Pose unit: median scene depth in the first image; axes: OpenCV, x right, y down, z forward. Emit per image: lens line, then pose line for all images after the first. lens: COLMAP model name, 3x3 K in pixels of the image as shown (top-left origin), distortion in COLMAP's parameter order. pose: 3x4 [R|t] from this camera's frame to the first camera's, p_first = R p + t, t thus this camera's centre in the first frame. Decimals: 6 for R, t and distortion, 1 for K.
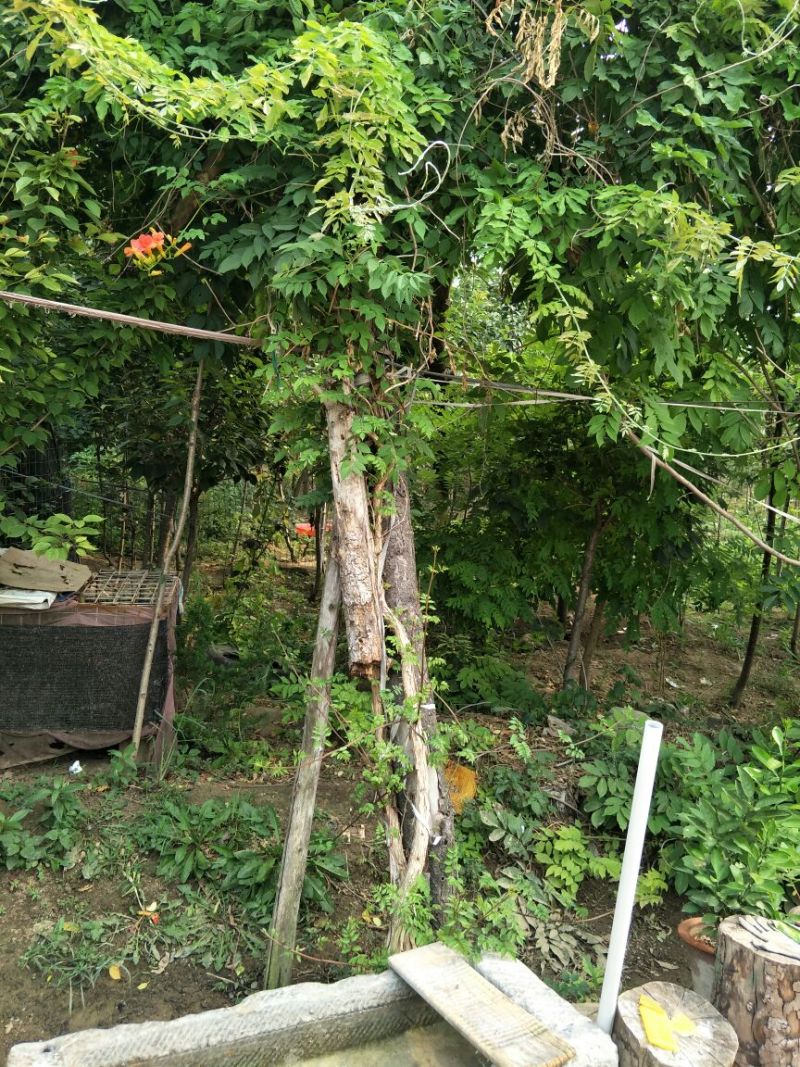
lens RADIAL K [[883.9, 0, 382.8], [0, 883.9, 533.7], [0, 0, 1]] dist [0.077167, -0.131774]
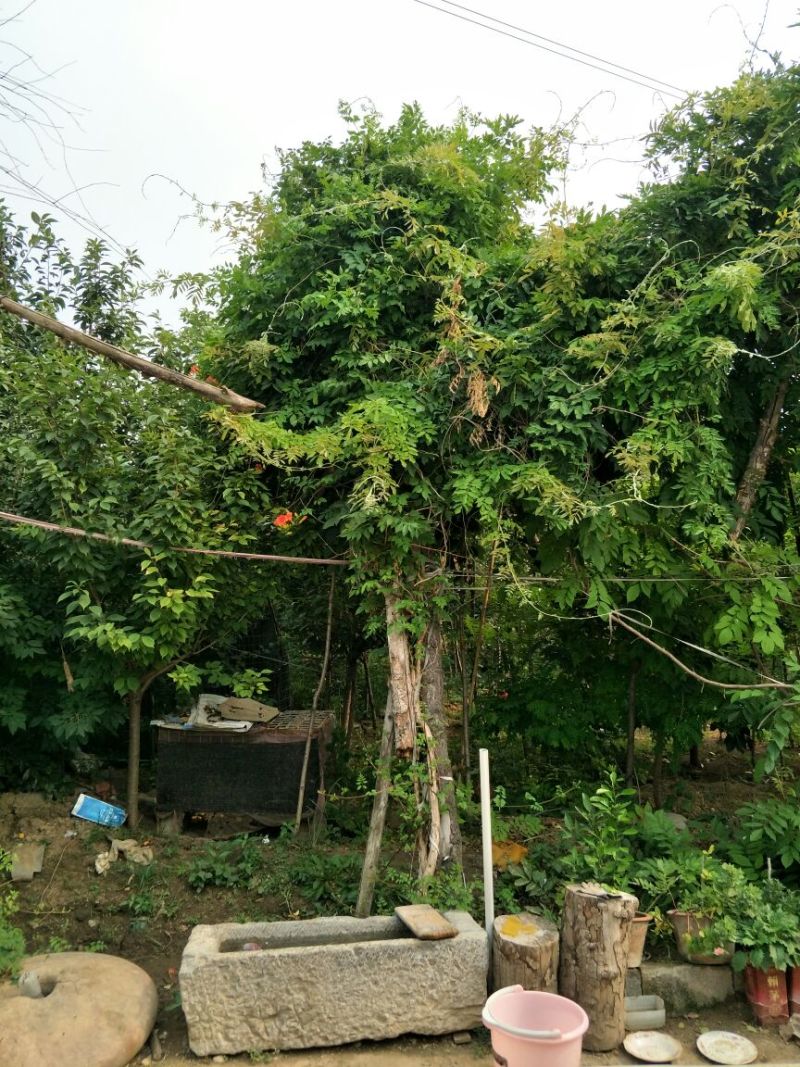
lens RADIAL K [[923.5, 0, 363.0], [0, 923.5, 488.5], [0, 0, 1]] dist [0.064850, -0.173562]
pose [[0.947107, -0.103160, -0.303886, 0.463563], [0.025967, 0.968456, -0.247829, 0.095835], [0.319866, 0.226829, 0.919910, -0.710555]]
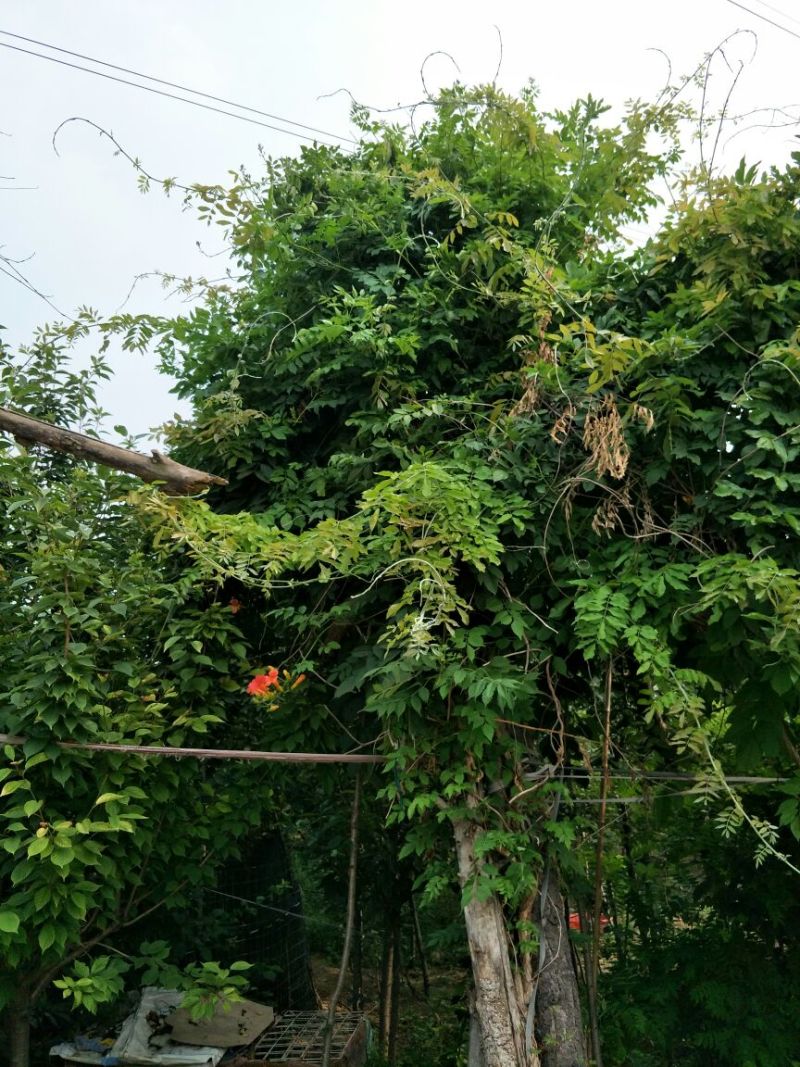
lens RADIAL K [[883.9, 0, 382.8], [0, 883.9, 533.7], [0, 0, 1]] dist [0.077167, -0.131774]
pose [[0.939194, -0.181007, -0.291808, 0.192944], [0.052710, 0.915712, -0.398362, -0.055422], [0.339319, 0.358758, 0.869572, 0.065733]]
